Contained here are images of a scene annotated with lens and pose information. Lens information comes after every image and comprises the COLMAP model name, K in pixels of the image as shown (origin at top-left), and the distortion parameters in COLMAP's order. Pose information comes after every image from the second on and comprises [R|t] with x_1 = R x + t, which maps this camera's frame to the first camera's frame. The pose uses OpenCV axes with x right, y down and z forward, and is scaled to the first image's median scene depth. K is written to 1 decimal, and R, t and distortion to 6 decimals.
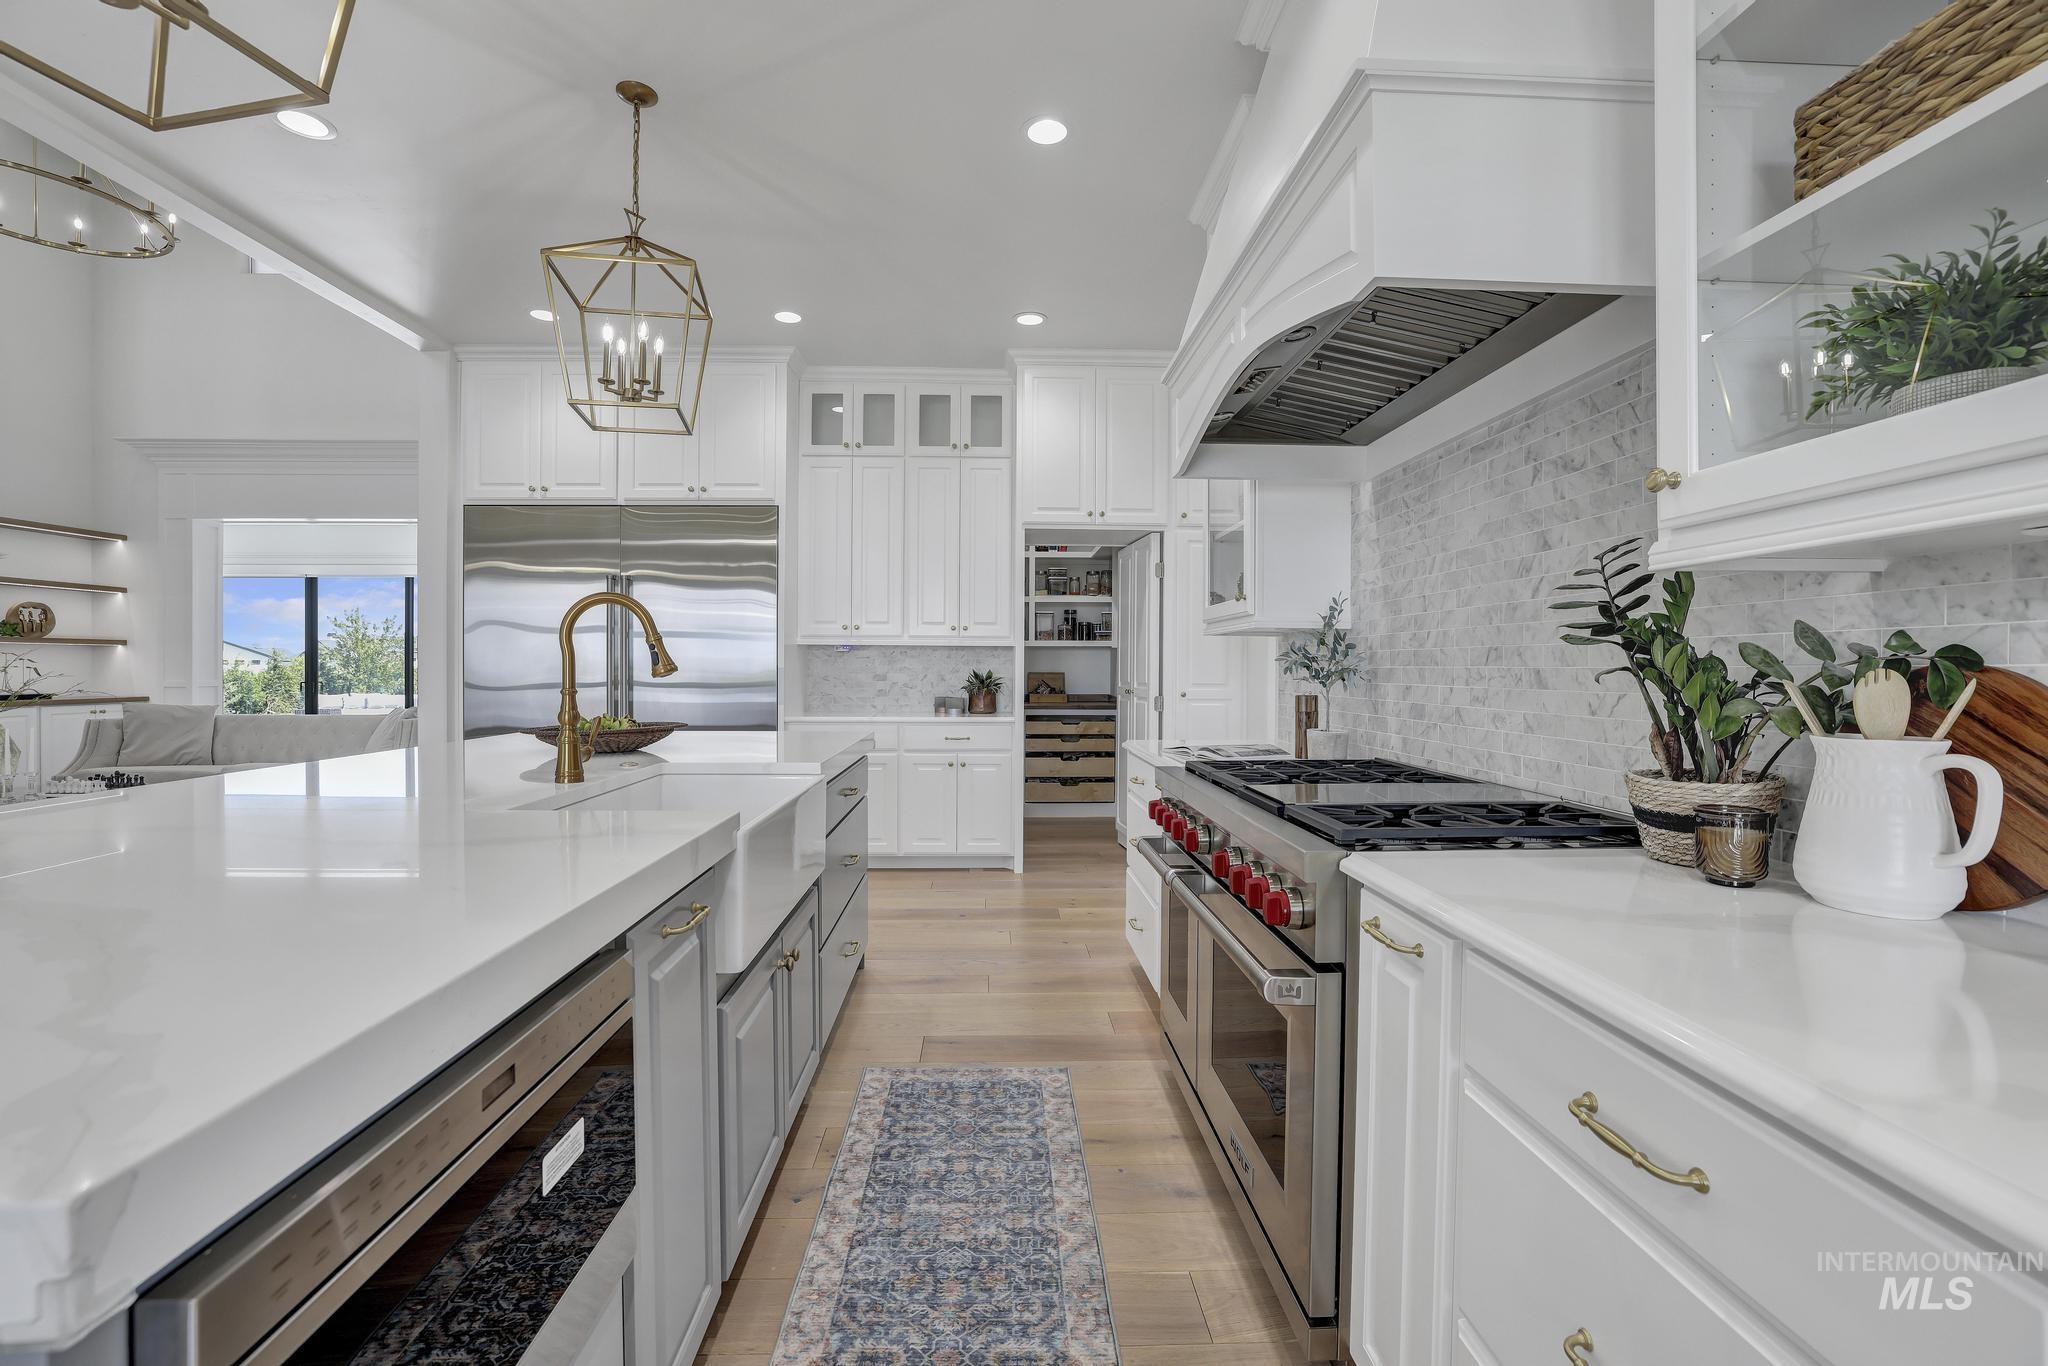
lens RADIAL K [[887.4, 0, 1021.3], [0, 887.4, 676.8], [0, 0, 1]] dist [-0.021924, 0.006864]
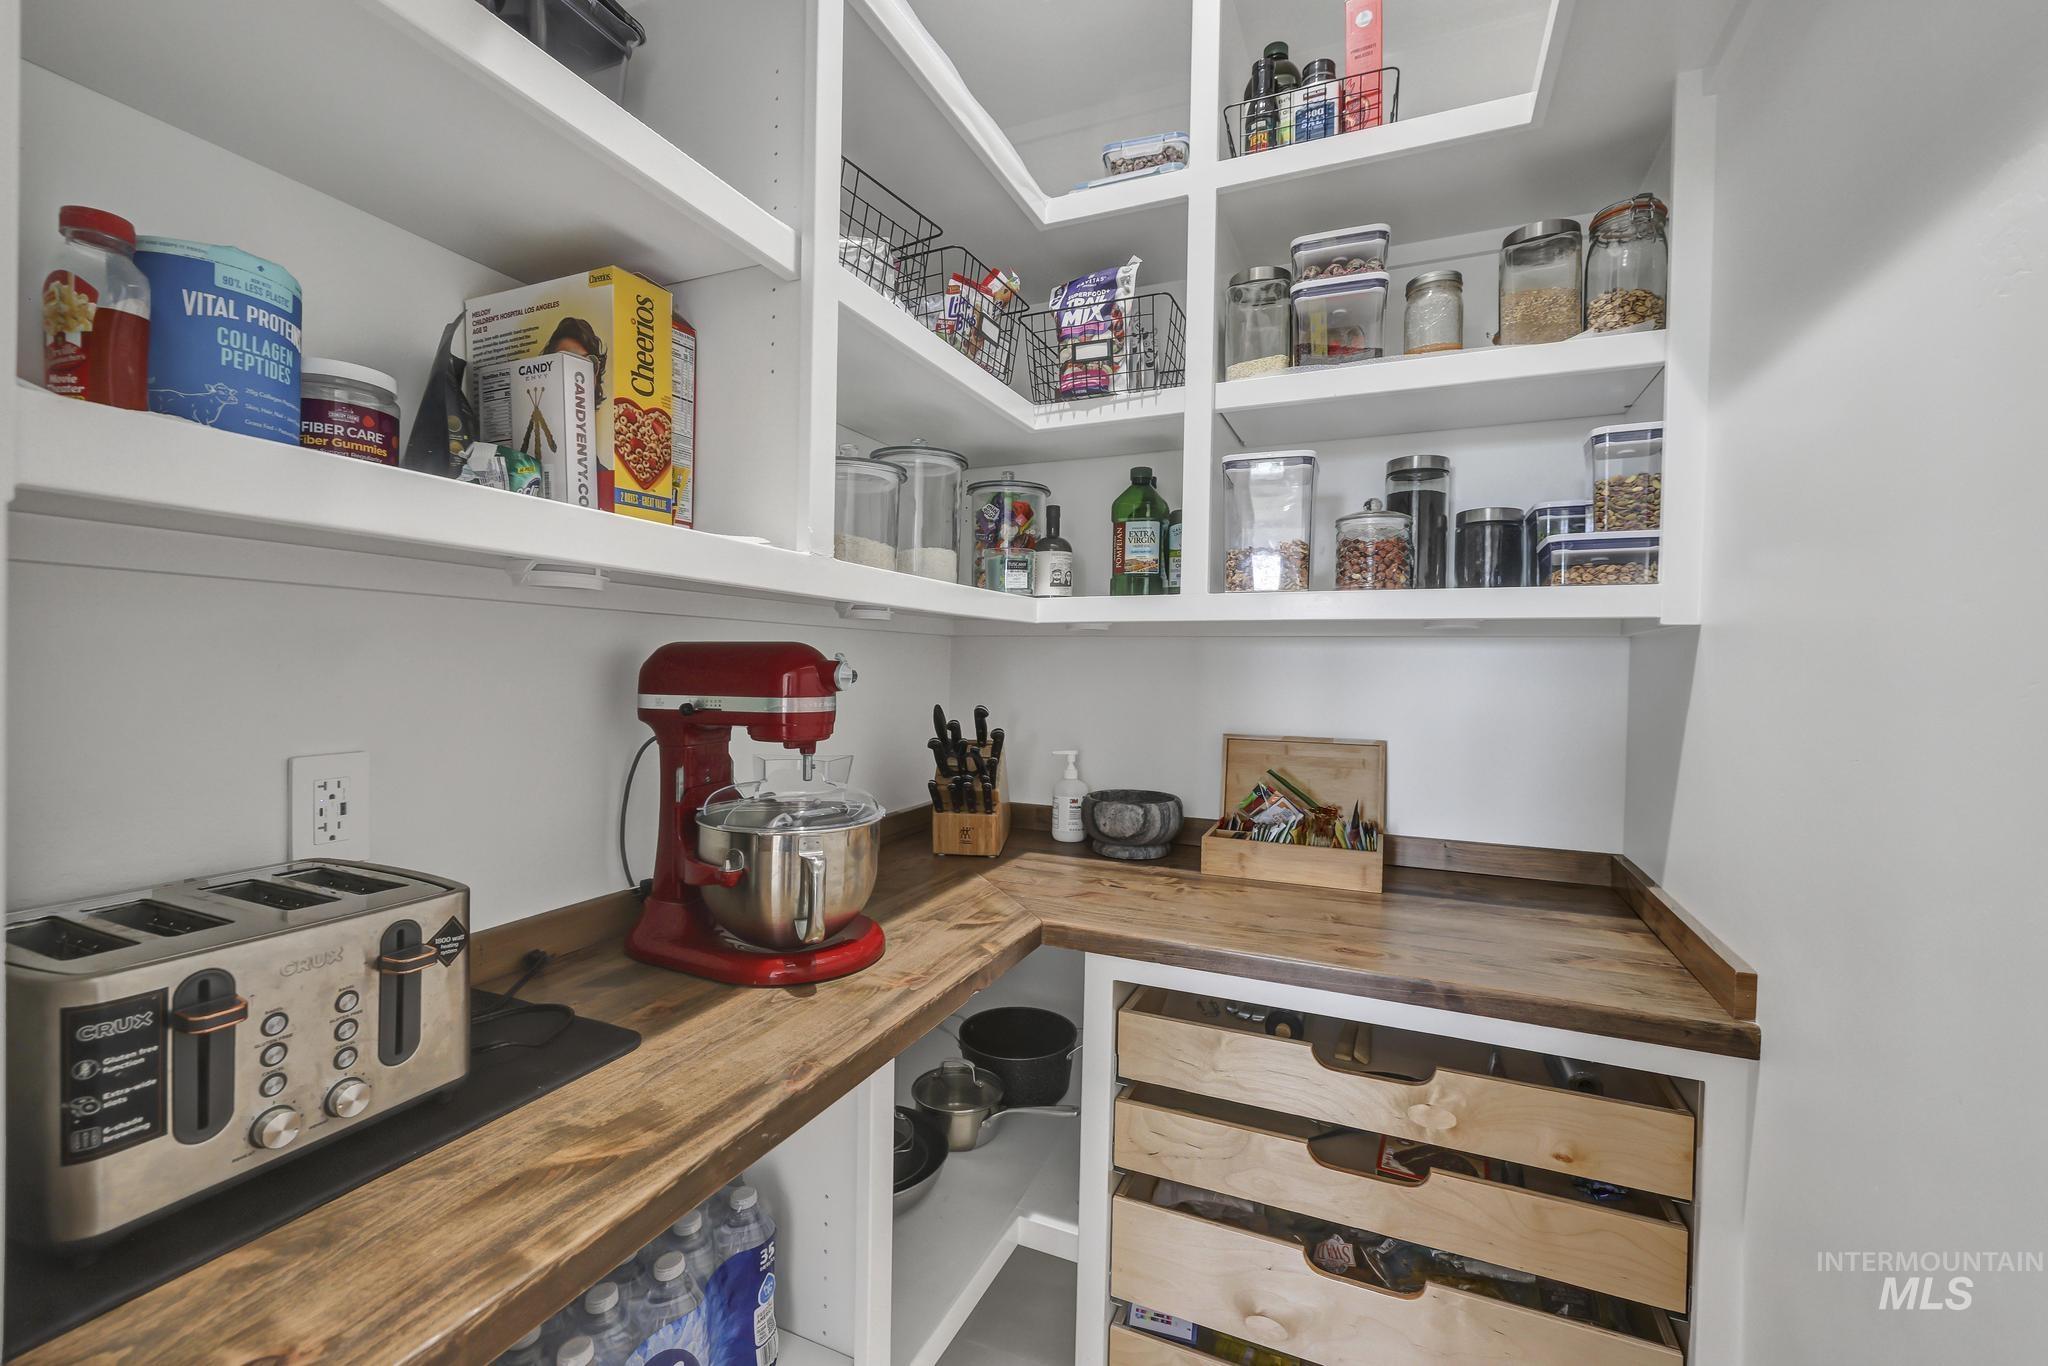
lens RADIAL K [[887.4, 0, 1007.7], [0, 887.4, 674.6], [0, 0, 1]] dist [-0.021924, 0.006864]
pose [[0.897910, 0.014712, -0.439934, 0.062605], [-0.014116, 0.999890, 0.004628, -0.022072], [0.439953, 0.002054, 0.898018, 0.776908]]
